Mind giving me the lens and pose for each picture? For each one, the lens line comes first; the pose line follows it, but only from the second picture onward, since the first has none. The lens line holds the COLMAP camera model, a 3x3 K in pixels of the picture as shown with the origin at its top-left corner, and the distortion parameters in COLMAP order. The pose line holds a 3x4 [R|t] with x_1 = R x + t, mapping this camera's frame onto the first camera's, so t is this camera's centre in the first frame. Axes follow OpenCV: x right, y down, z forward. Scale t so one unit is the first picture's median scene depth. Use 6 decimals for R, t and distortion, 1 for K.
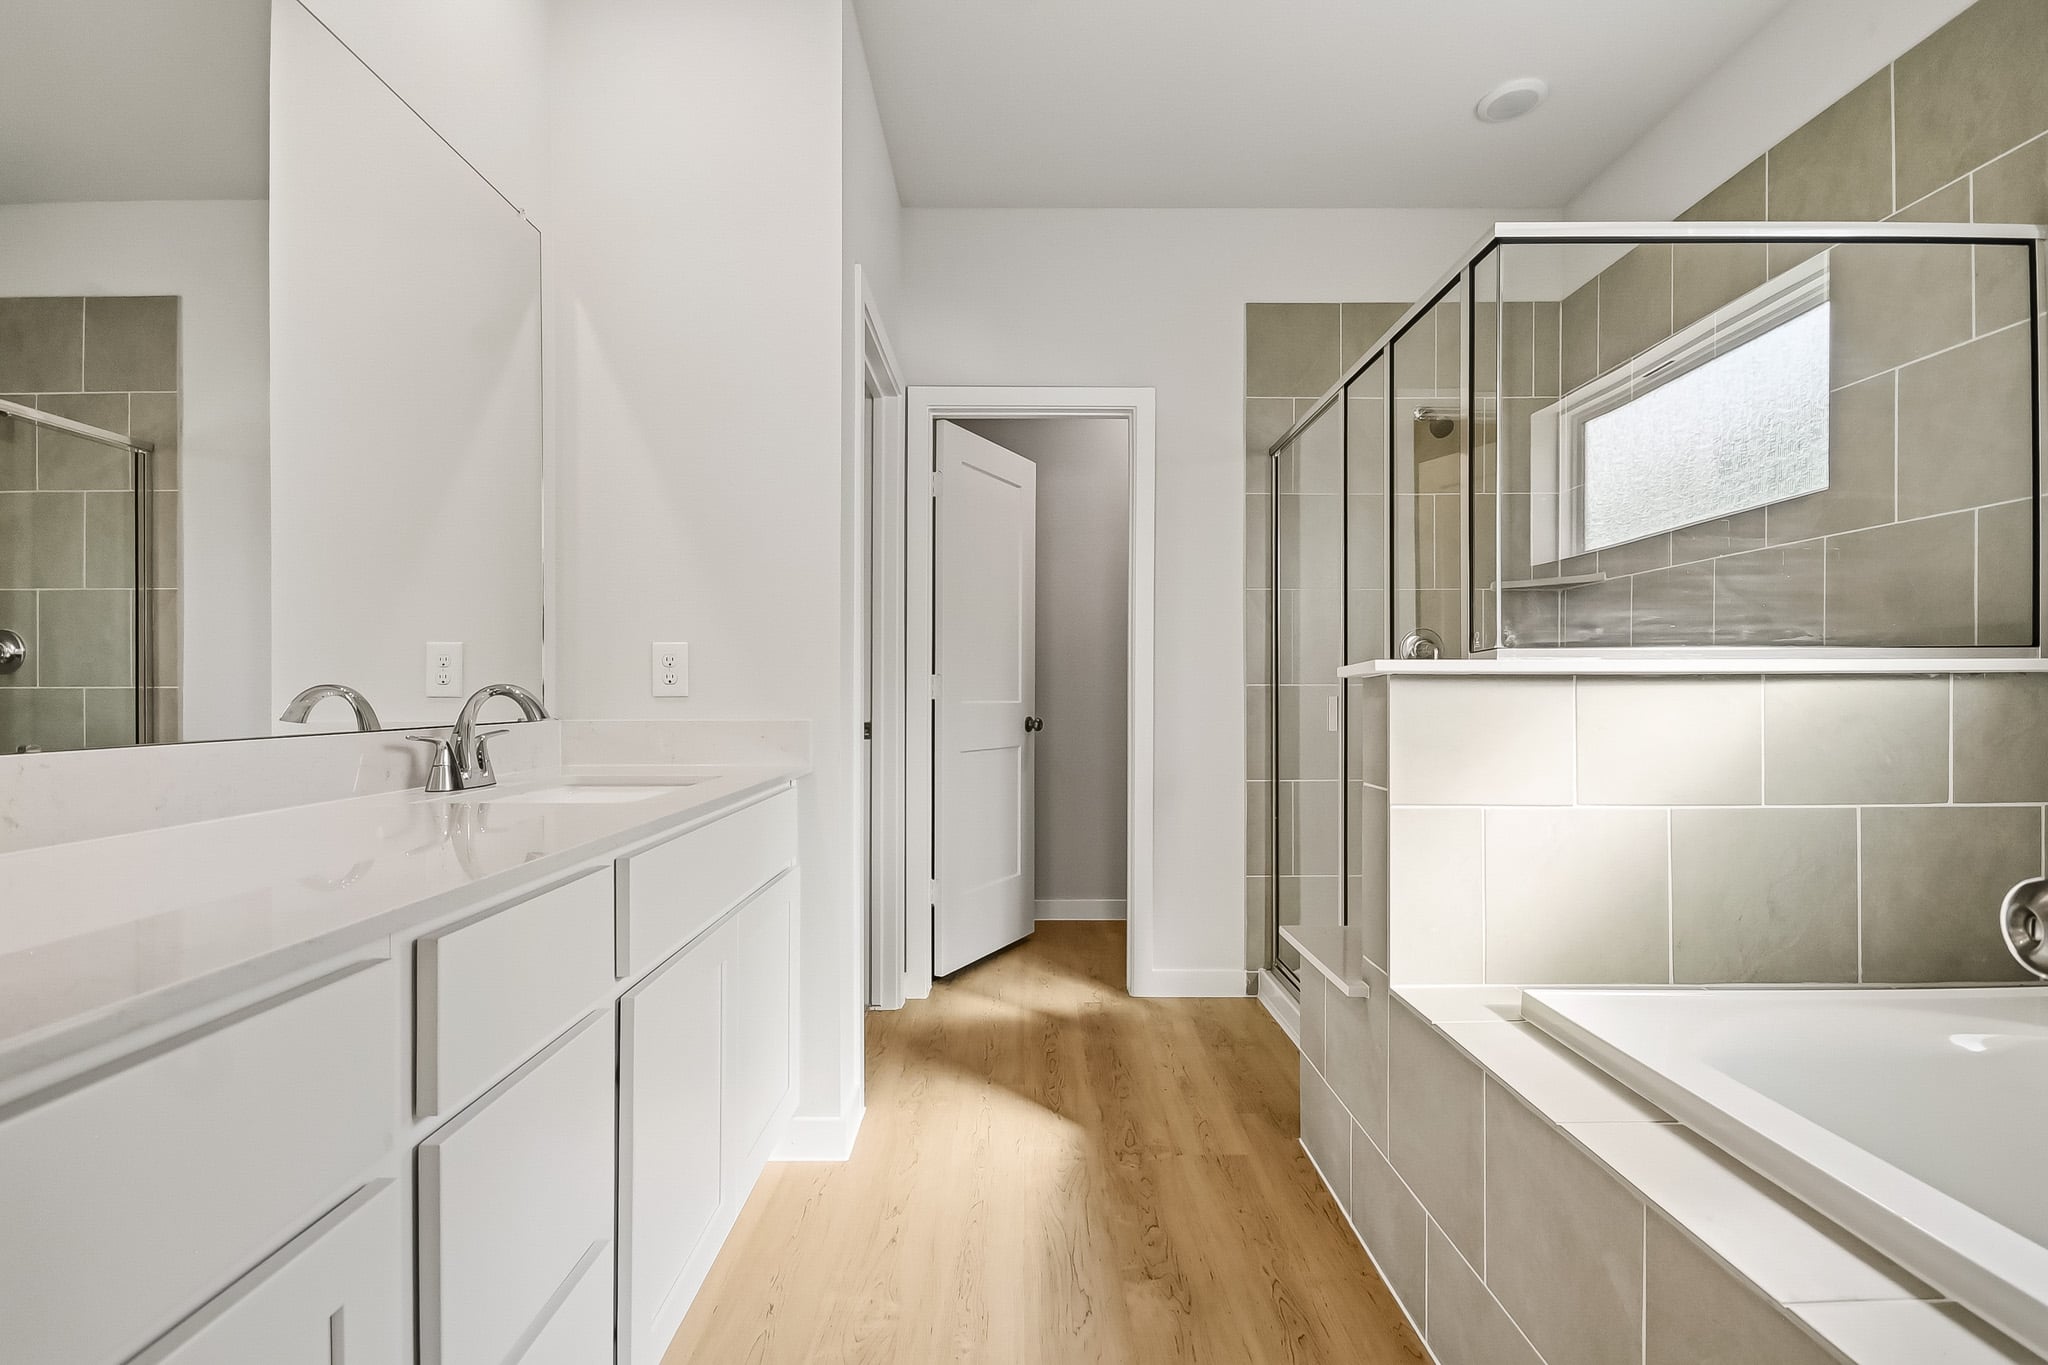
lens RADIAL K [[901.8, 0, 1022.2], [0, 901.8, 697.3], [0, 0, 1]] dist [-0.003505, -0.000373]
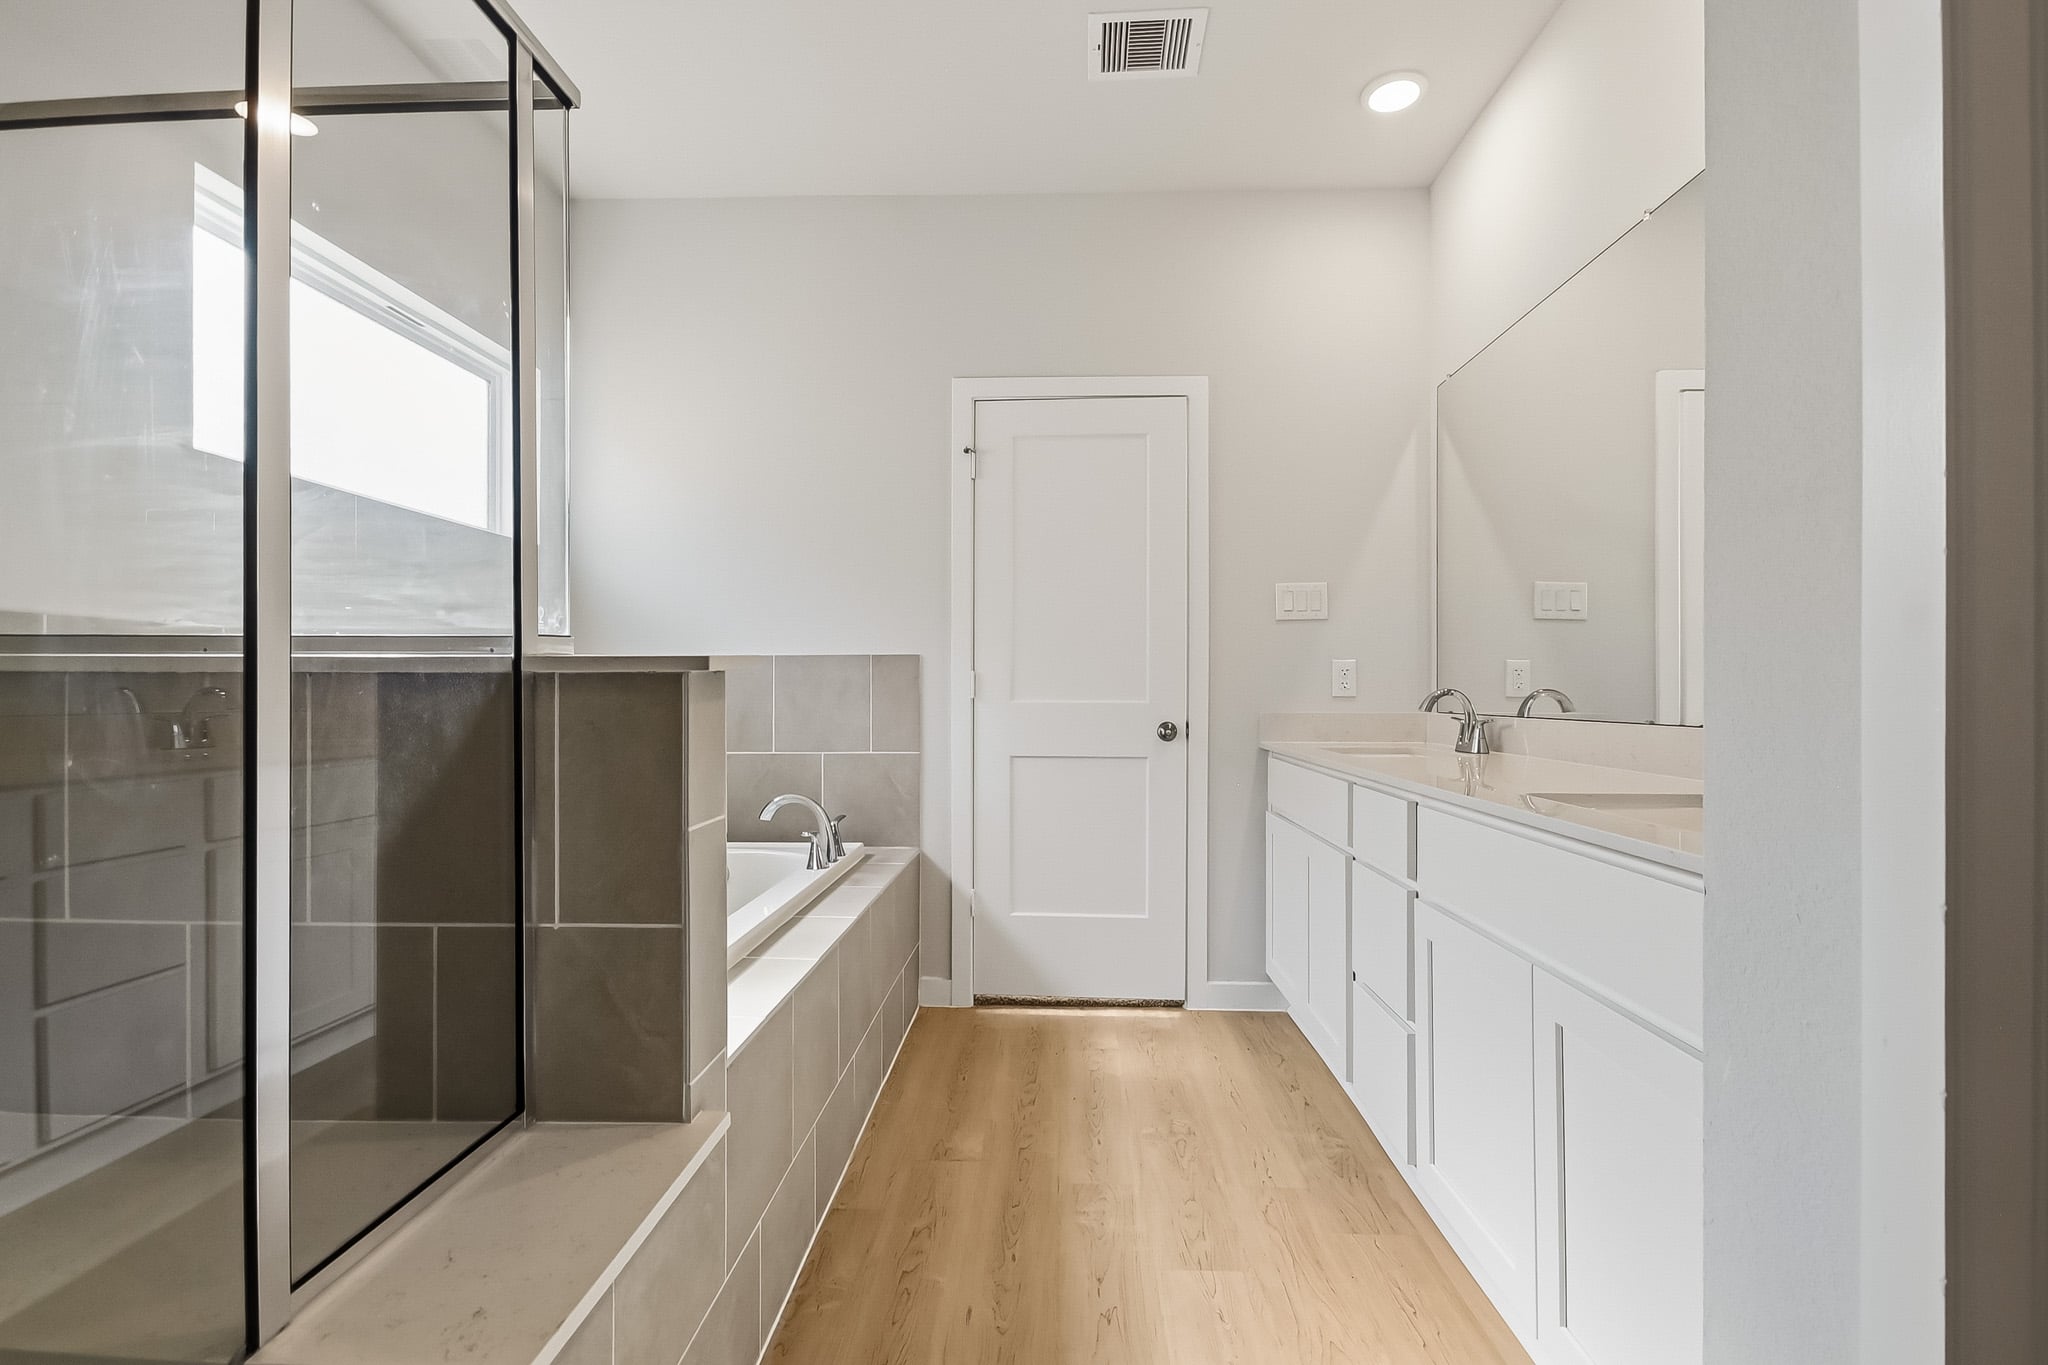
lens RADIAL K [[901.8, 0, 1022.2], [0, 901.8, 697.3], [0, 0, 1]] dist [-0.003505, -0.000373]
pose [[-0.998957, 0.001611, 0.045635, 0.111412], [0.001616, 0.999999, 0.000084, -0.000306], [-0.045635, 0.000158, -0.998958, 2.556135]]
